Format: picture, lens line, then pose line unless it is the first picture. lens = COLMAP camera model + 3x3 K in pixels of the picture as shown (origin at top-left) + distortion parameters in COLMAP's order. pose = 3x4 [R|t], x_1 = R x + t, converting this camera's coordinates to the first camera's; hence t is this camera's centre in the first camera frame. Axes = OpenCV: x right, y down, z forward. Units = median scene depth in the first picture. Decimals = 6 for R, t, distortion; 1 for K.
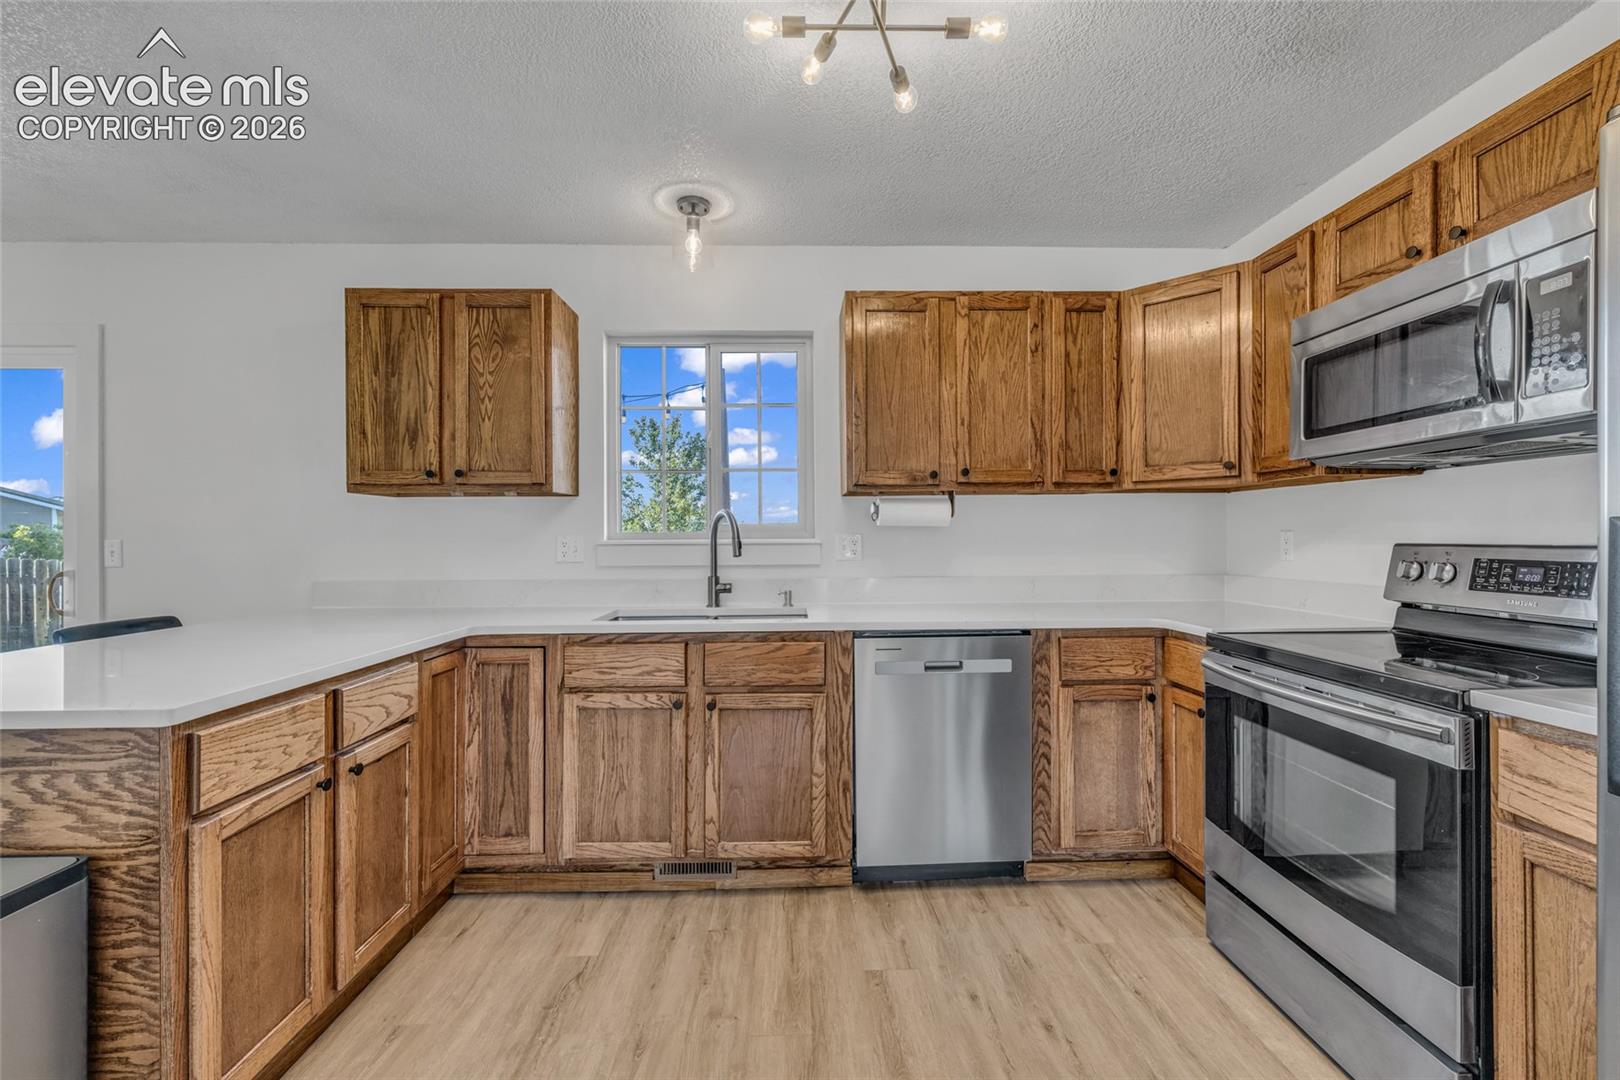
lens RADIAL K [[681.3, 0, 817.1], [0, 681.3, 537.8], [0, 0, 1]] dist [0.000632, 0.000153]
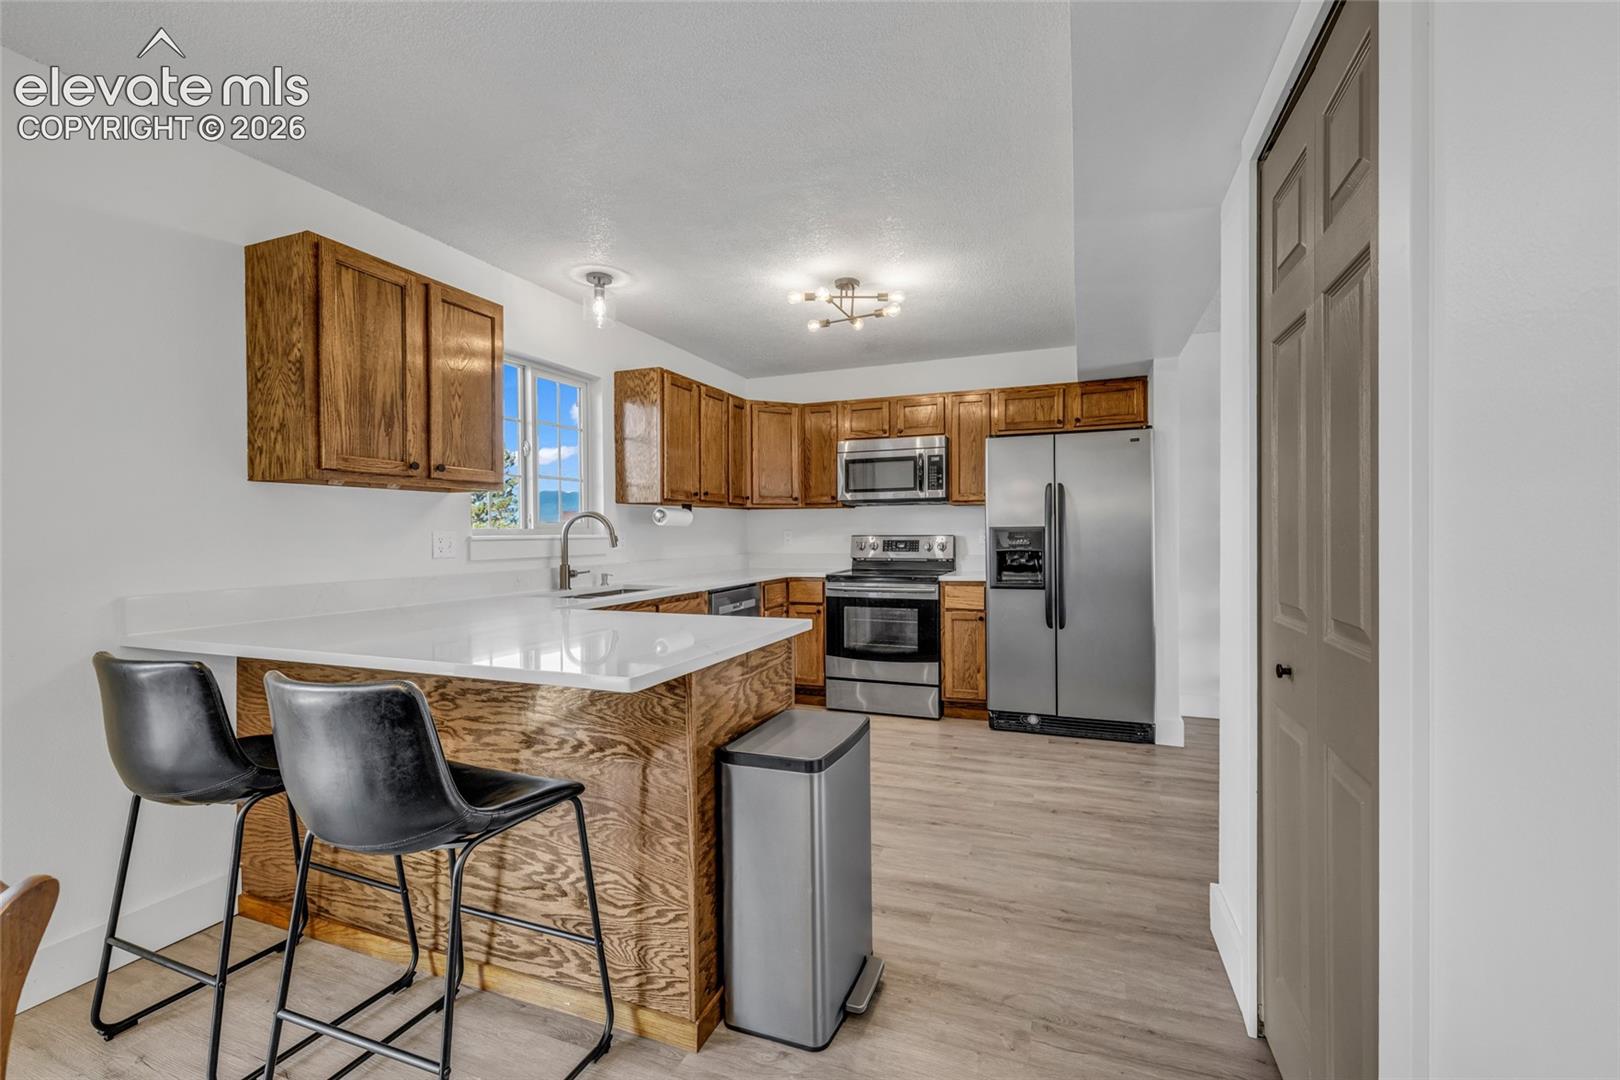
lens RADIAL K [[681.3, 0, 817.1], [0, 681.3, 537.8], [0, 0, 1]] dist [0.000632, 0.000153]
pose [[0.393229, -0.005185, 0.919426, -1.349893], [0.005619, 0.999979, 0.003237, 0.008103], [-0.919423, 0.003893, 0.393250, 0.118567]]
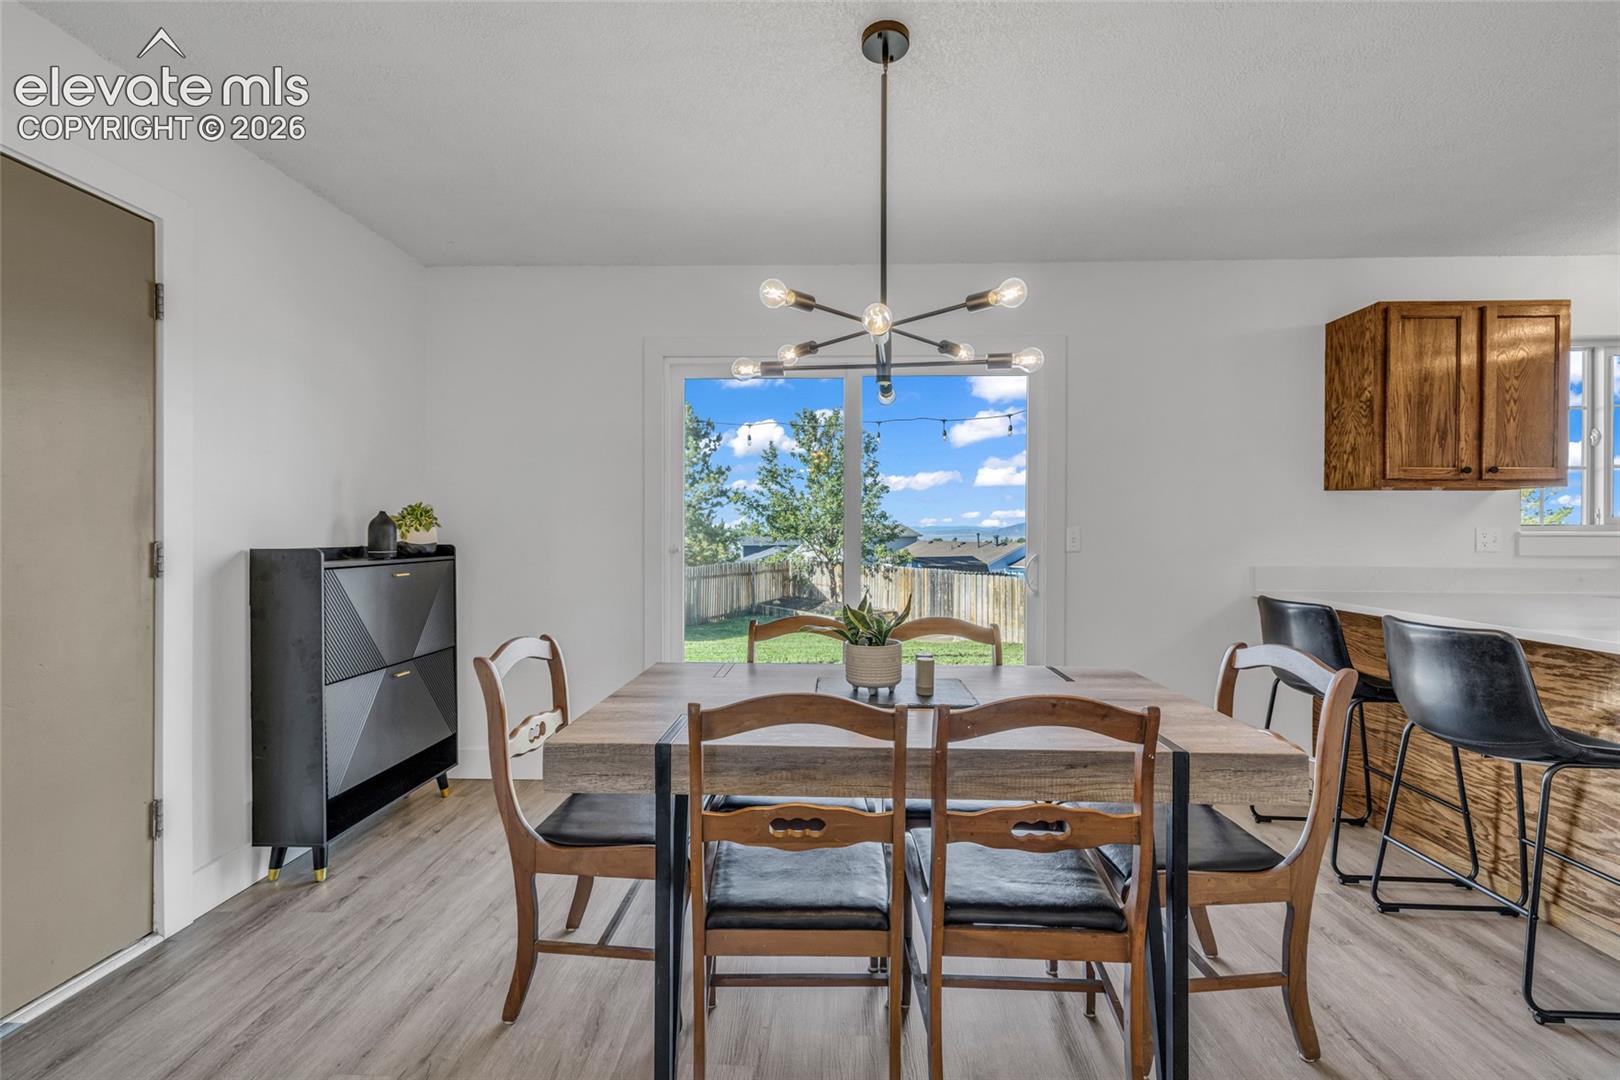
lens RADIAL K [[675.1, 0, 819.8], [0, 675.1, 532.9], [0, 0, 1]] dist [0.000525, -0.000631]
pose [[0.997570, 0.008495, -0.069147, -1.691338], [-0.008133, 0.999952, 0.005518, 0.011421], [0.069190, -0.004942, 0.997591, -0.176176]]
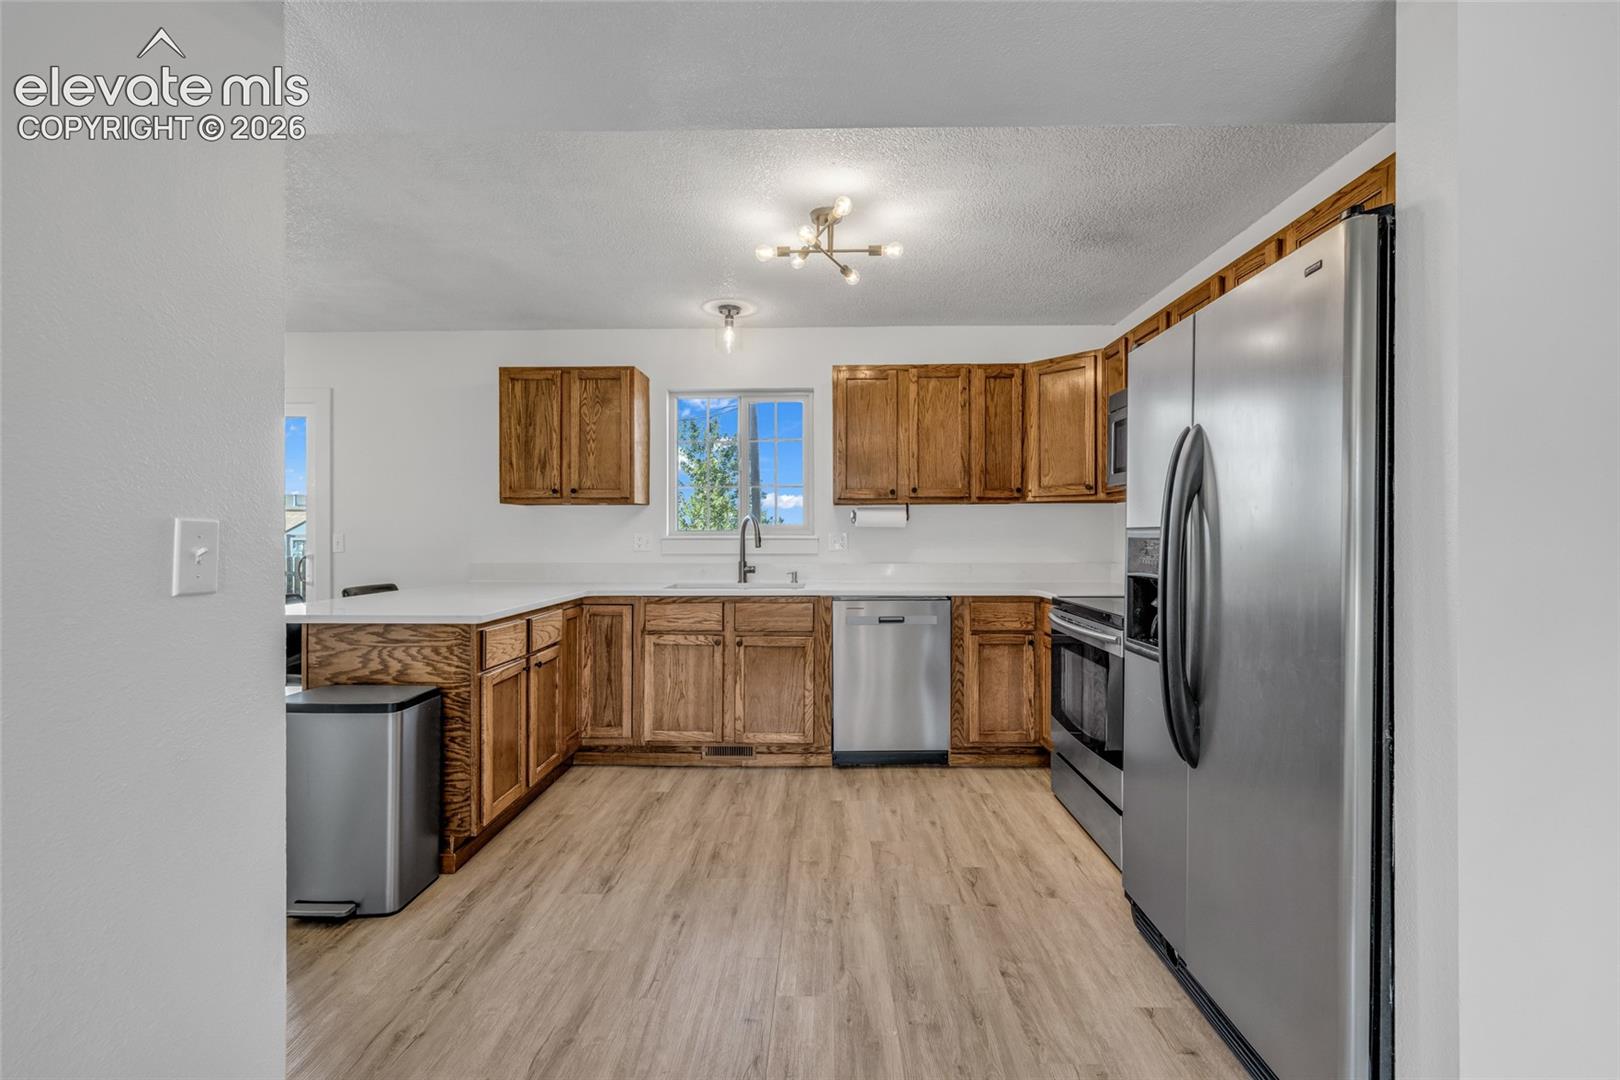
lens RADIAL K [[681.3, 0, 817.1], [0, 681.3, 537.8], [0, 0, 1]] dist [0.000632, 0.000153]
pose [[0.998504, 0.004758, -0.054463, 0.100767], [-0.004433, 0.999972, 0.006077, -0.002787], [0.054491, -0.005826, 0.998497, -0.515470]]
